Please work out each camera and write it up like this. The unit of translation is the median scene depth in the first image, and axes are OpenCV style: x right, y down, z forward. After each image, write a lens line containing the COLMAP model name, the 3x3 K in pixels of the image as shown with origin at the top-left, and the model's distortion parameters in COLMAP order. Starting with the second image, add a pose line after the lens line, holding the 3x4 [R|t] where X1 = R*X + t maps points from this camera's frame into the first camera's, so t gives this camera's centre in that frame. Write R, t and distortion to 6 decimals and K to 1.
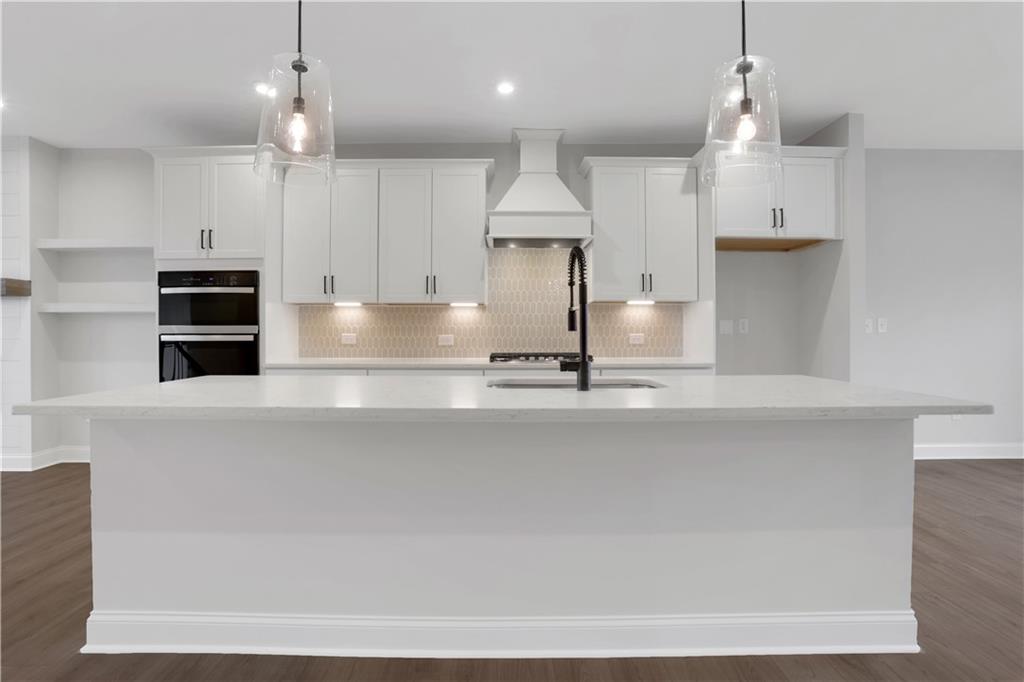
lens RADIAL K [[487.0, 0, 512.3], [0, 487.0, 336.8], [0, 0, 1]] dist [-0.002740, 0.000258]
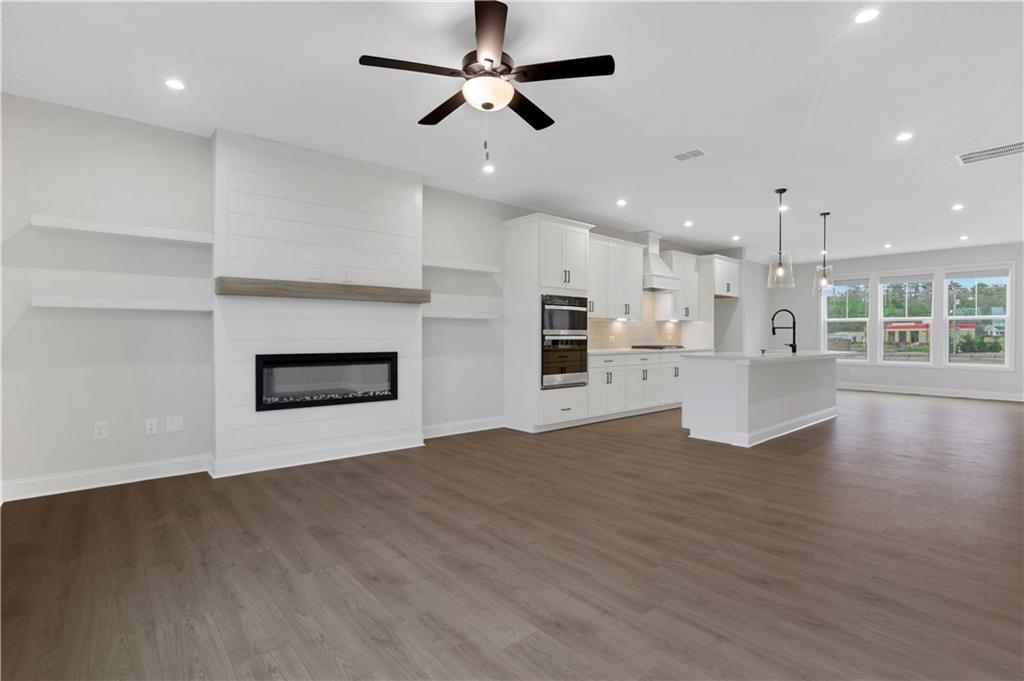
lens RADIAL K [[487.0, 0, 509.1], [0, 487.0, 338.9], [0, 0, 1]] dist [-0.002740, 0.000258]
pose [[0.743880, -0.004278, 0.668299, -1.840026], [0.006776, 0.999976, -0.001141, 0.006809], [-0.668278, 0.005378, 0.743892, -0.078051]]
